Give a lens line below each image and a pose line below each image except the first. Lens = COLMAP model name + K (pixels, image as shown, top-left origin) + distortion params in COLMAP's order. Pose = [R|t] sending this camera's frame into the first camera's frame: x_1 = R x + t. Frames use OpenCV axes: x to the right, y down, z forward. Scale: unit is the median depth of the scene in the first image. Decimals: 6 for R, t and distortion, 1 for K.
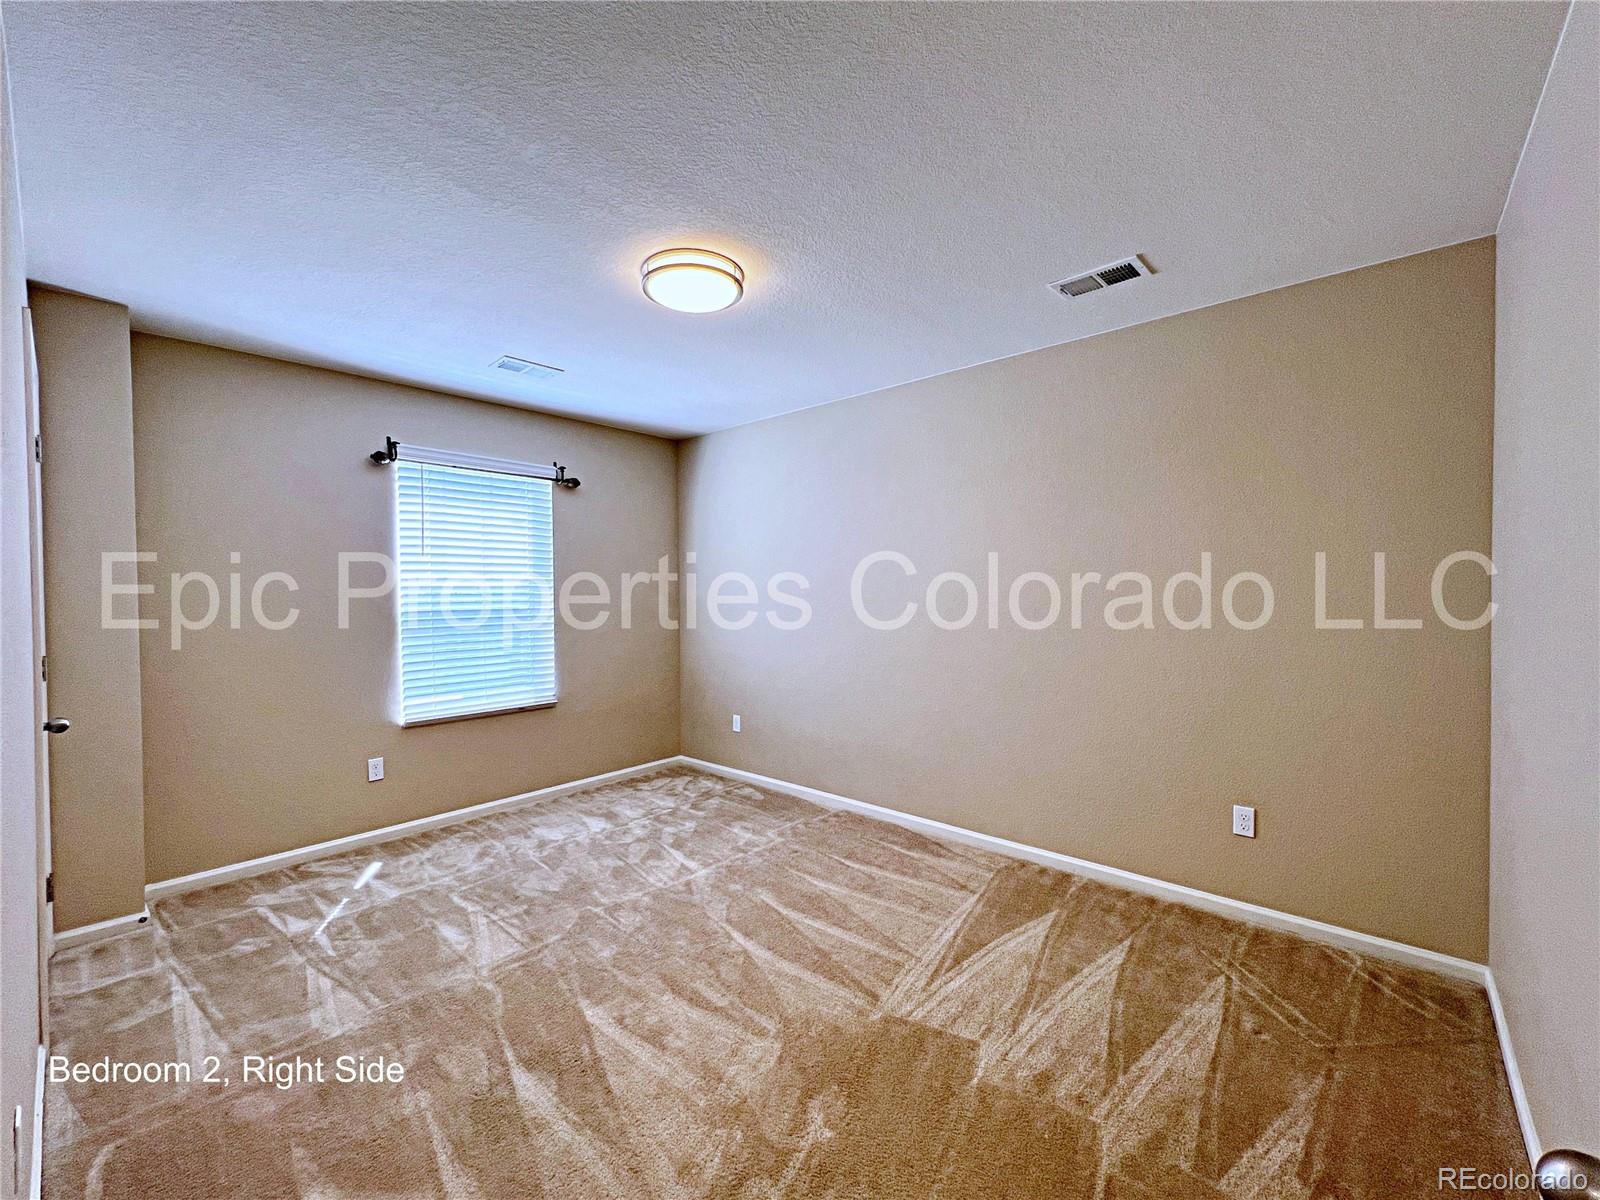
lens RADIAL K [[649.5, 0, 800.8], [0, 649.5, 598.0], [0, 0, 1]] dist [0.000518, 0.000389]
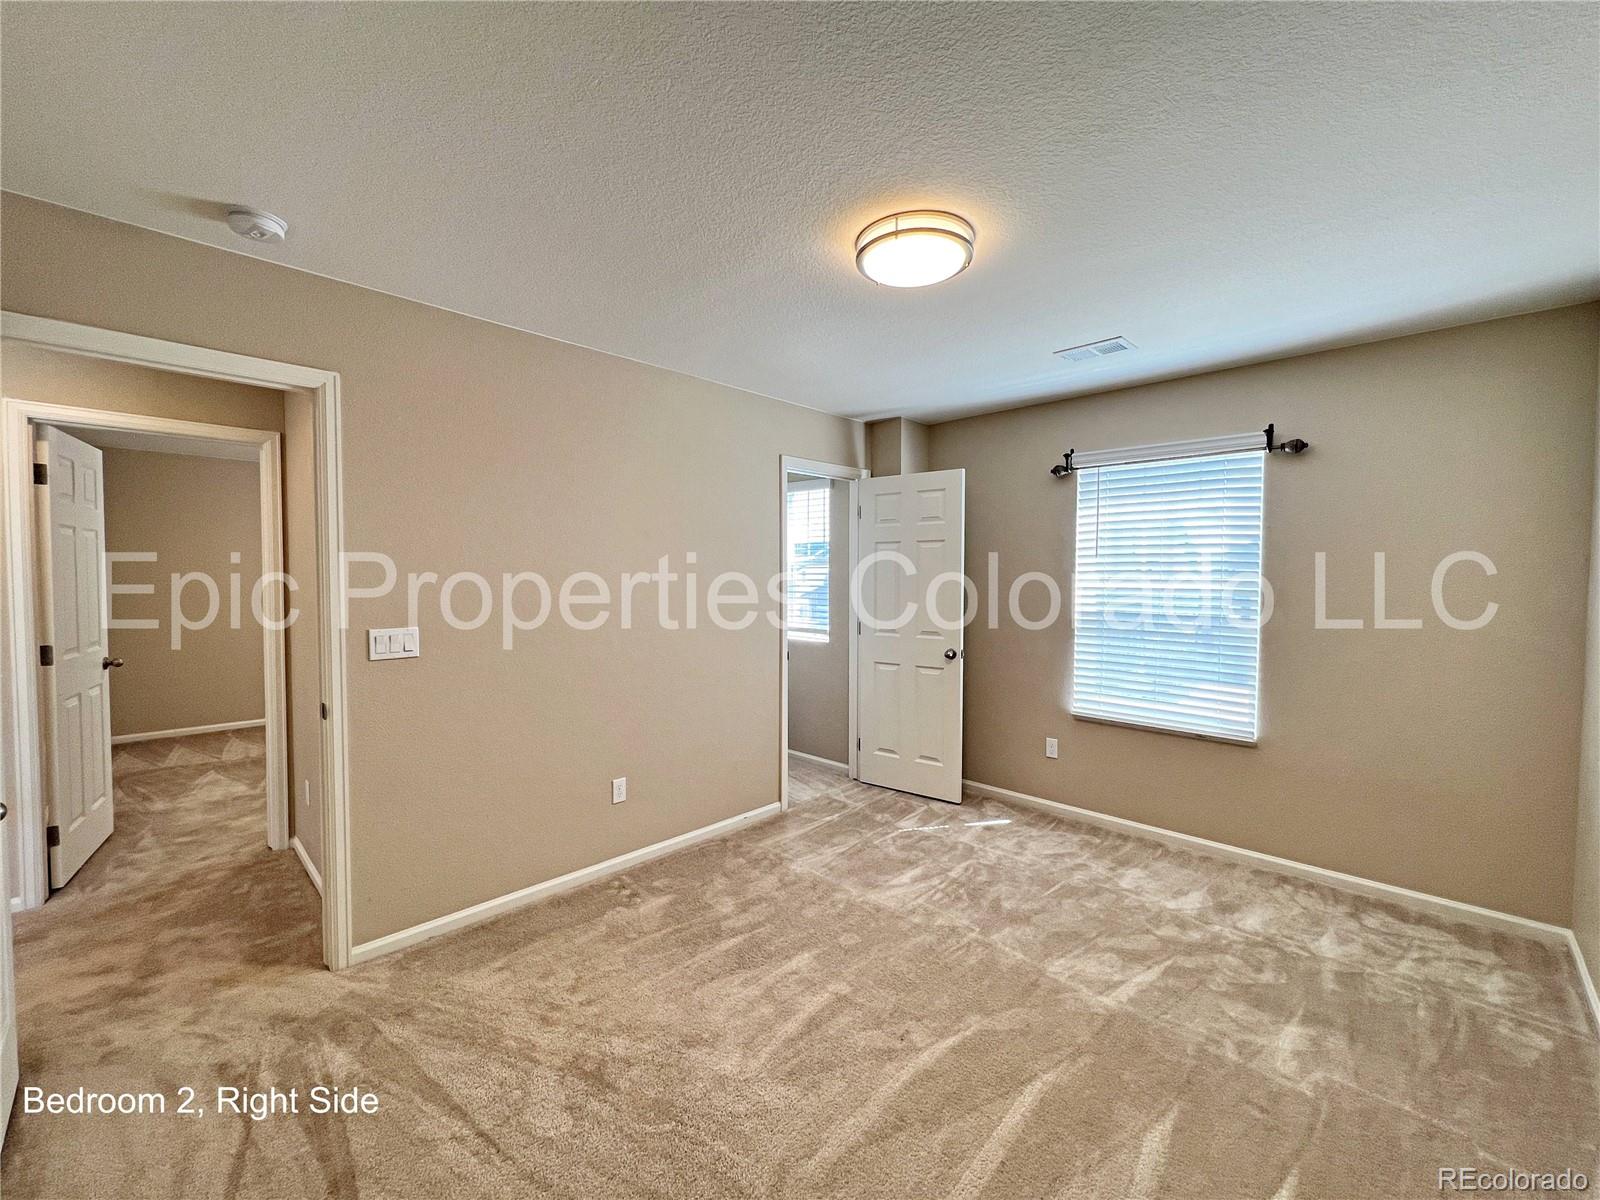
lens RADIAL K [[649.5, 0, 800.8], [0, 649.5, 598.0], [0, 0, 1]] dist [0.000518, 0.000389]
pose [[-0.042826, 0.037219, -0.998389, 0.476376], [-0.021855, 0.999032, 0.038180, -0.030805], [0.998843, 0.023455, -0.041972, 0.592881]]
